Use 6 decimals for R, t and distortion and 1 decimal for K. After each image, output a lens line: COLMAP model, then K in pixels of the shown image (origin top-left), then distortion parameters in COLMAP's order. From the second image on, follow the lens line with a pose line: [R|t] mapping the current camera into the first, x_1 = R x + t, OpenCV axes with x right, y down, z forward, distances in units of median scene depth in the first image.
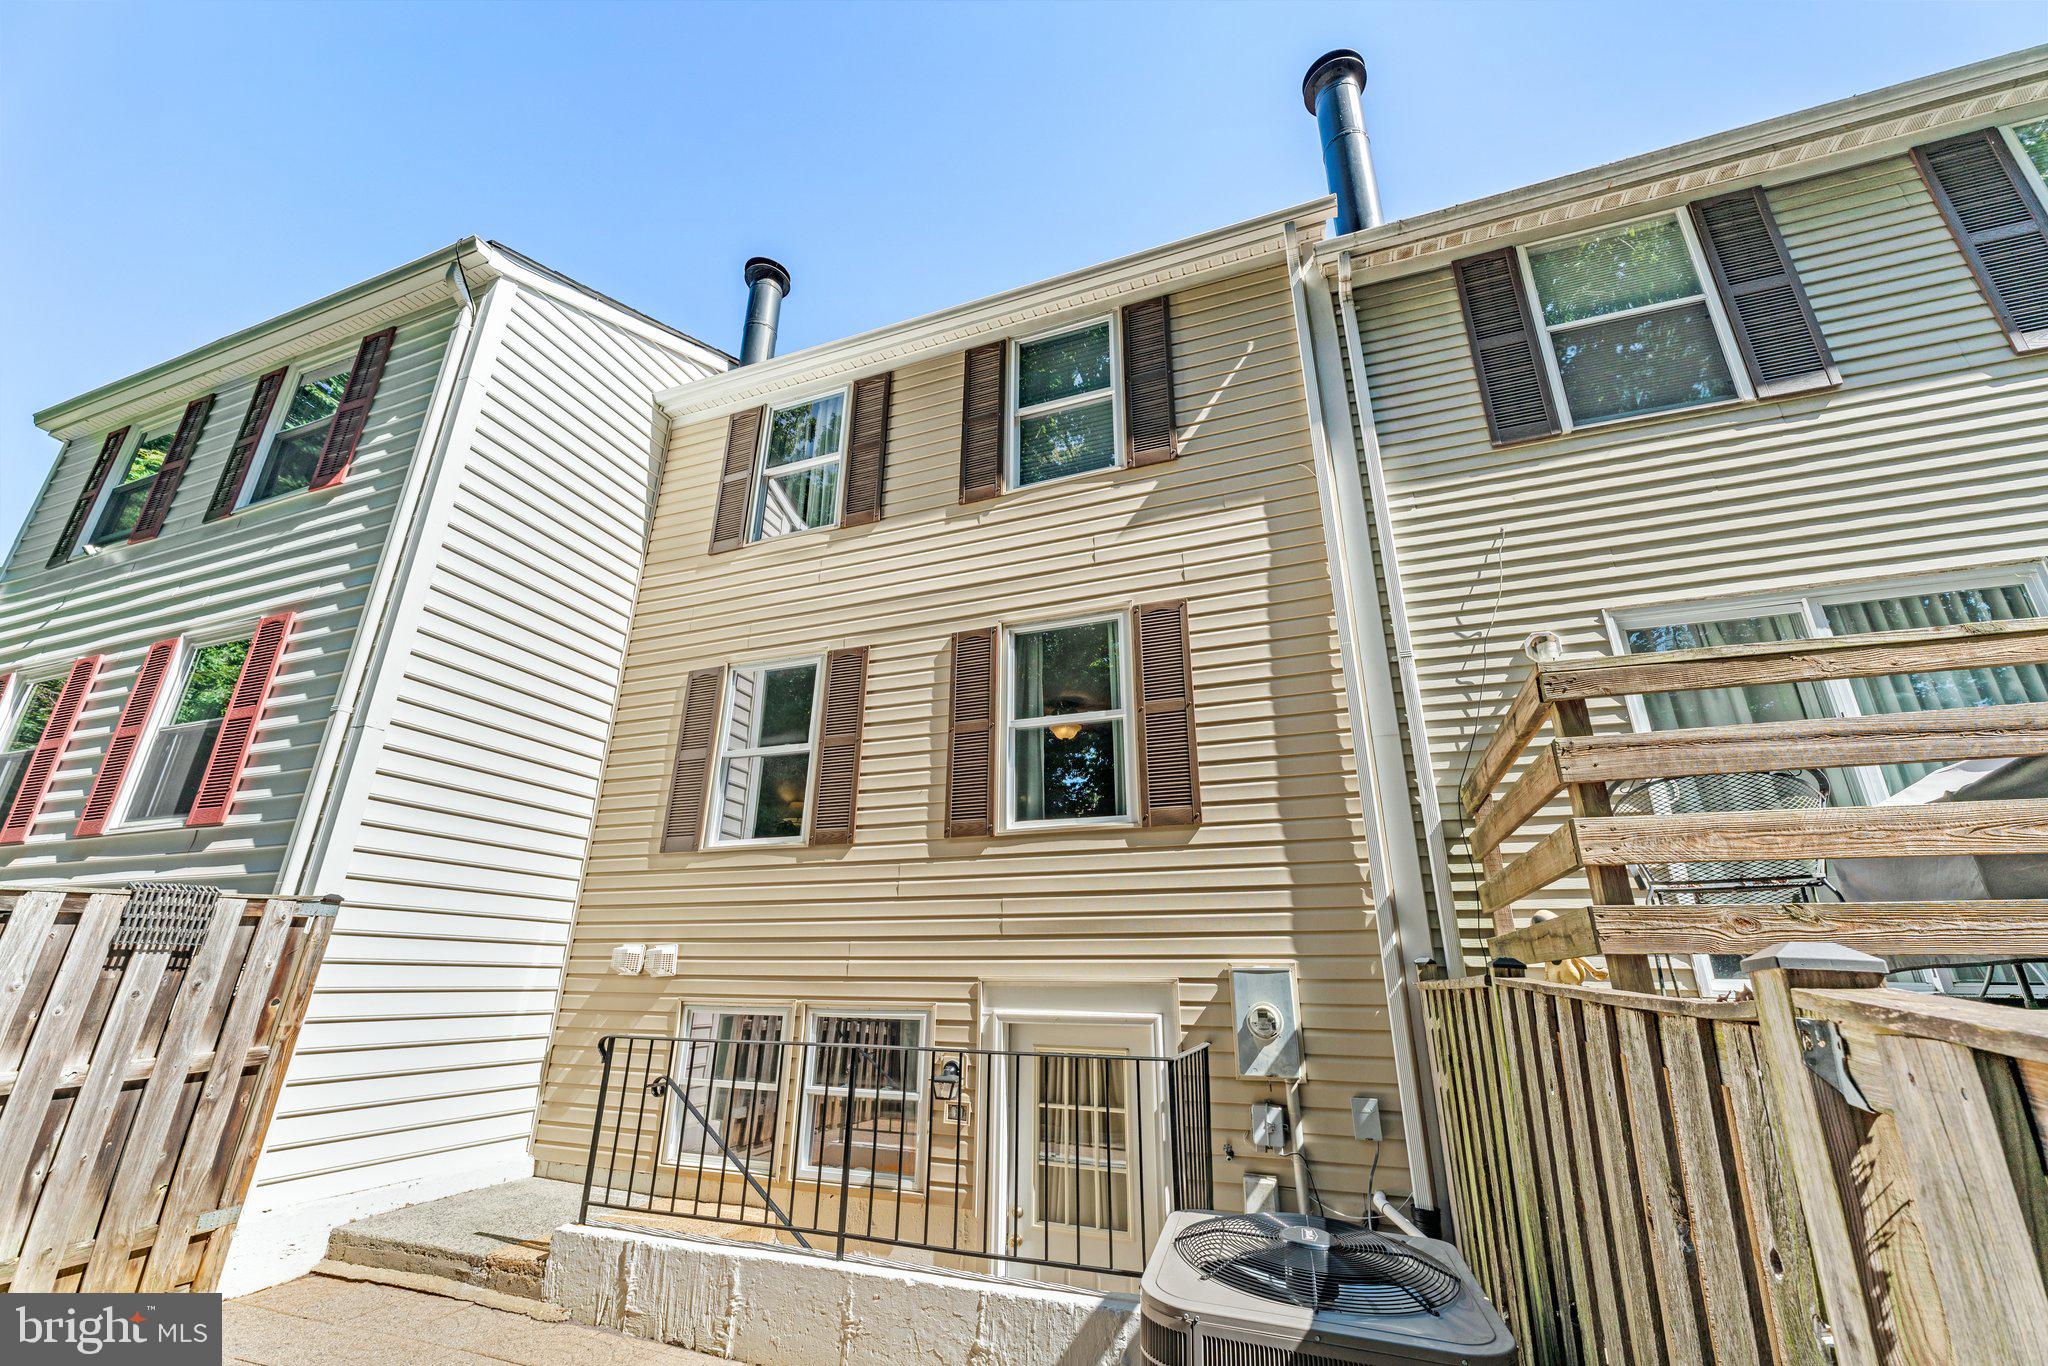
lens RADIAL K [[812.6, 0, 1024.0], [0, 812.6, 683.0], [0, 0, 1]] dist [0.001514, 0.000309]
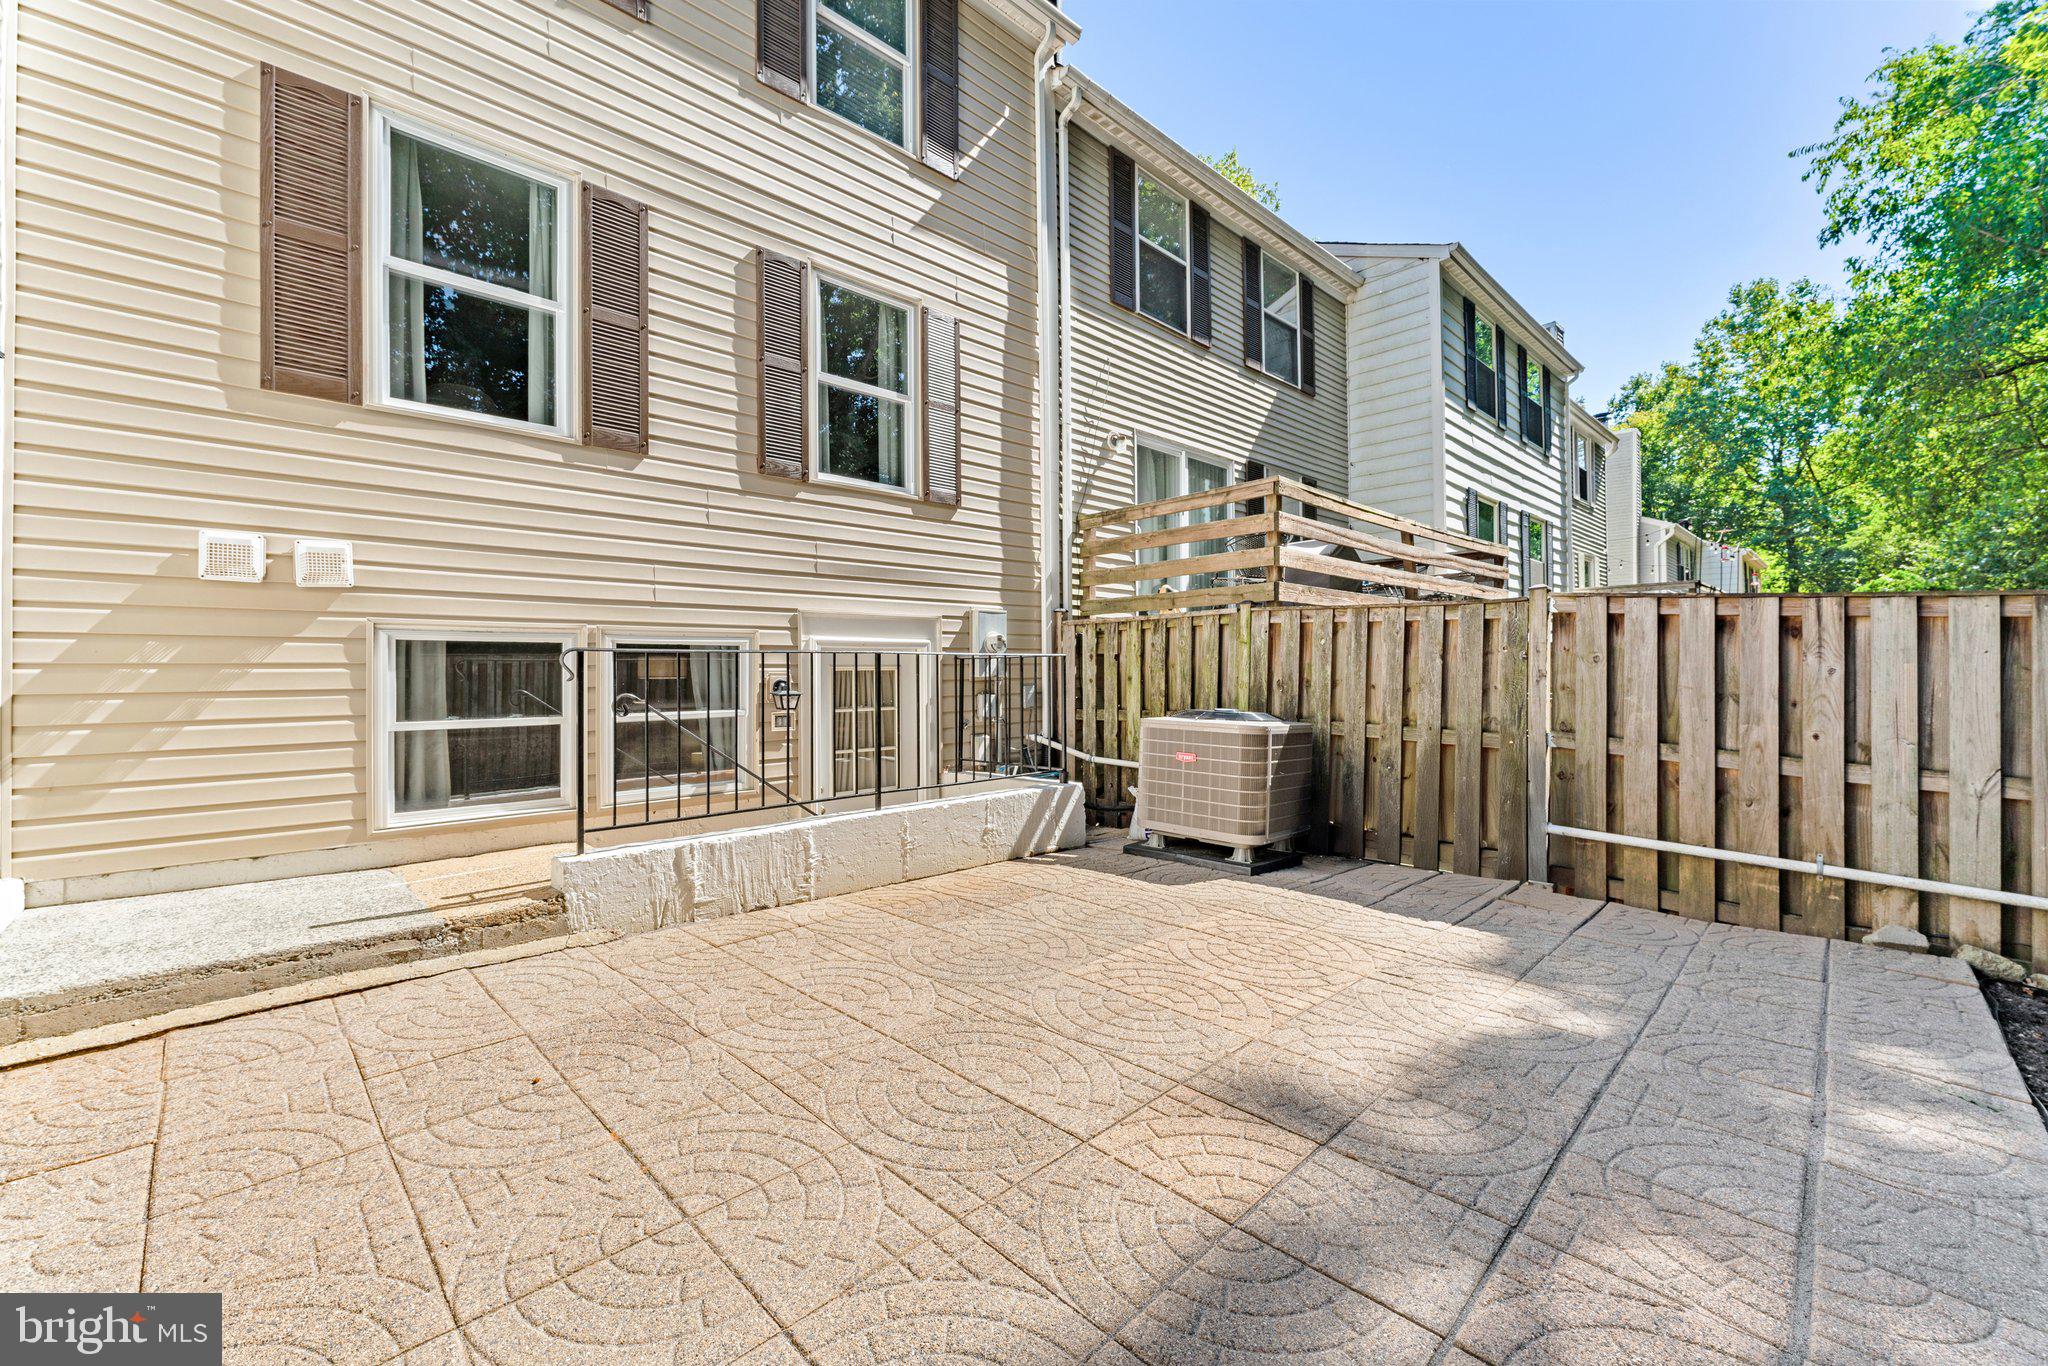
lens RADIAL K [[827.6, 0, 1013.7], [0, 827.6, 665.4], [0, 0, 1]] dist [0.000983, 0.000212]
pose [[0.441064, -0.006598, 0.897452, -0.903135], [-0.296814, 0.942631, 0.152803, 0.174329], [-0.846974, -0.333772, 0.413802, 0.265721]]
